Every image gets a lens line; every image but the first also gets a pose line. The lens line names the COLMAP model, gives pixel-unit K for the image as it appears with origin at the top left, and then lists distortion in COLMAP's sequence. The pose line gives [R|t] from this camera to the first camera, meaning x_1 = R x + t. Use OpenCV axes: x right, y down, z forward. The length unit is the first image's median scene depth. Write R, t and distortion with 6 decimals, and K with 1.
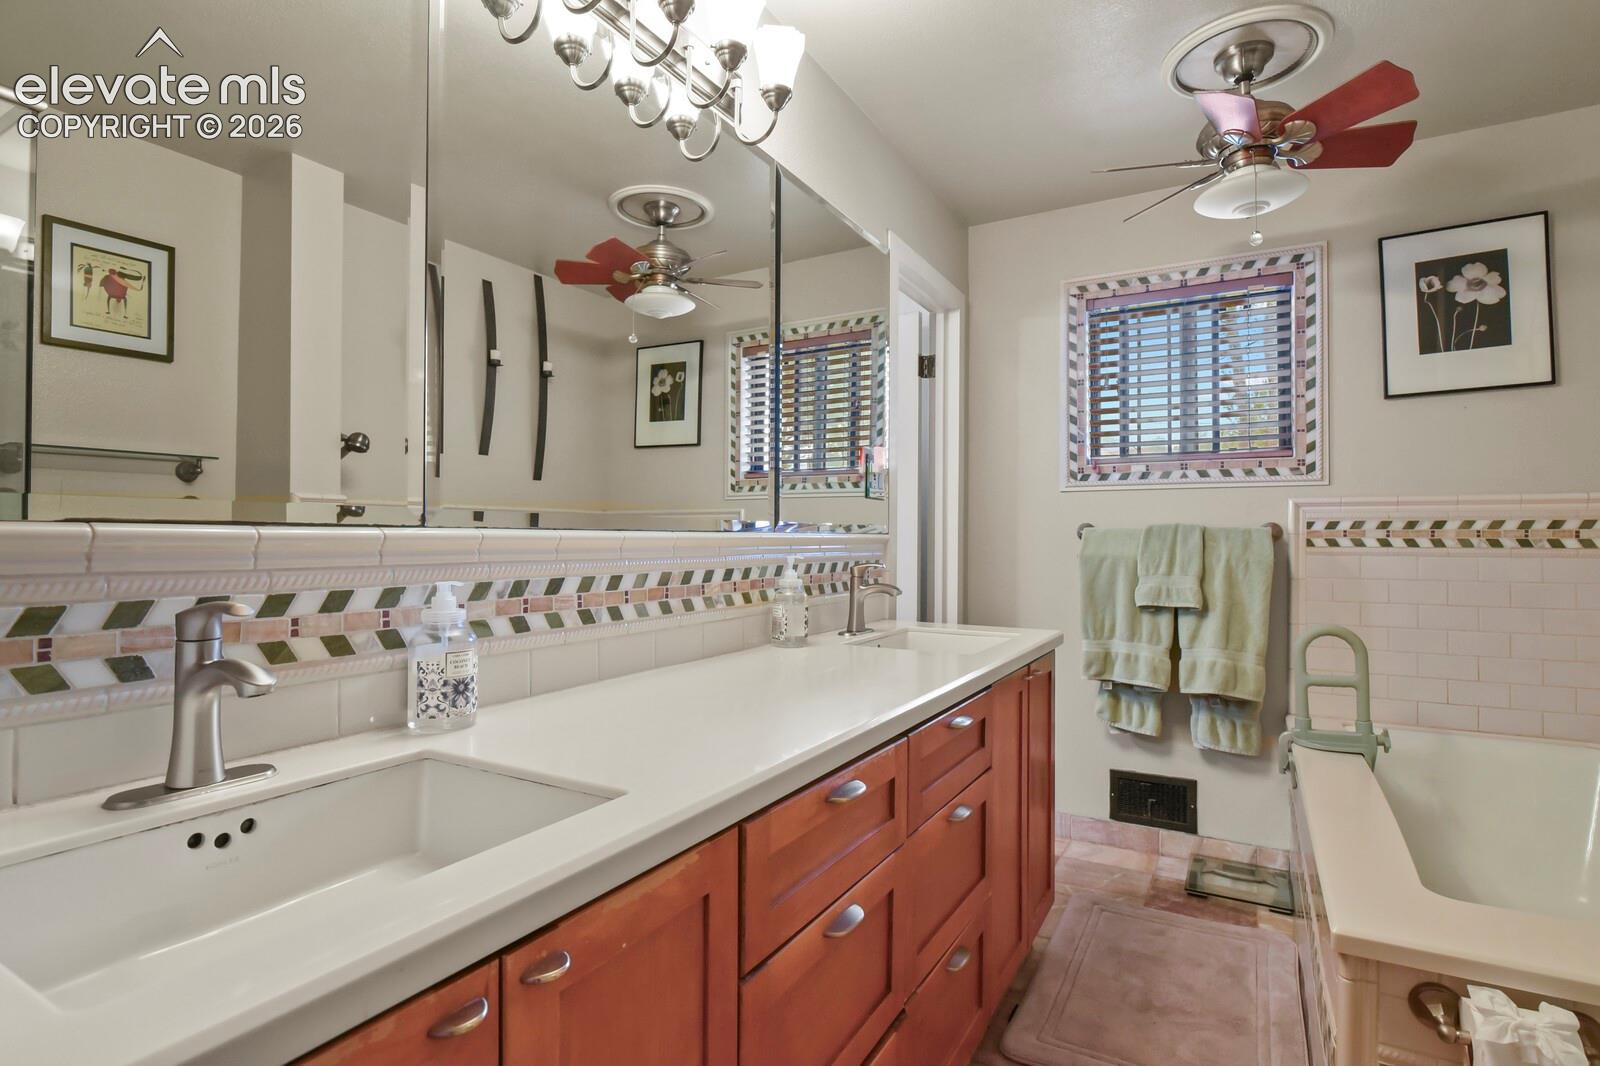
lens RADIAL K [[775.2, 0, 809.1], [0, 775.2, 528.5], [0, 0, 1]] dist [-0.003944, -0.006334]
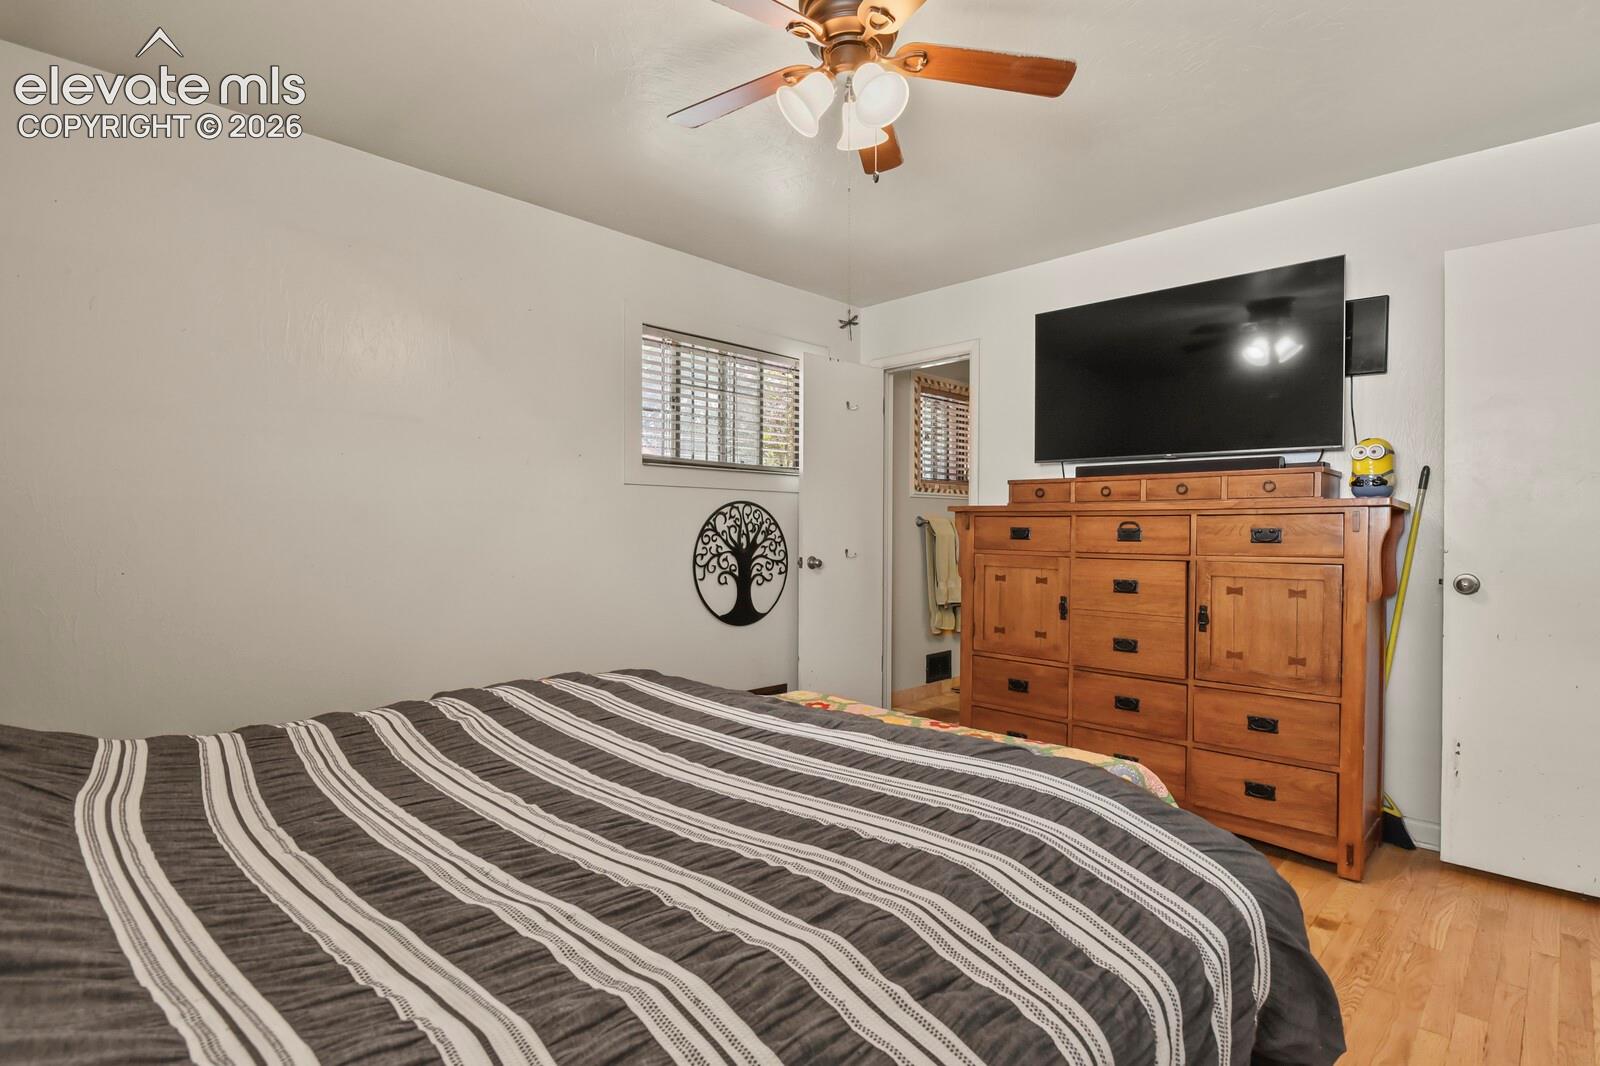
lens RADIAL K [[775.2, 0, 809.1], [0, 775.2, 528.5], [0, 0, 1]] dist [-0.003944, -0.006334]
pose [[0.252806, -0.010042, 0.967465, -1.424137], [-0.016543, 0.999755, 0.014700, -0.000345], [-0.967375, -0.019721, 0.252578, 0.830765]]
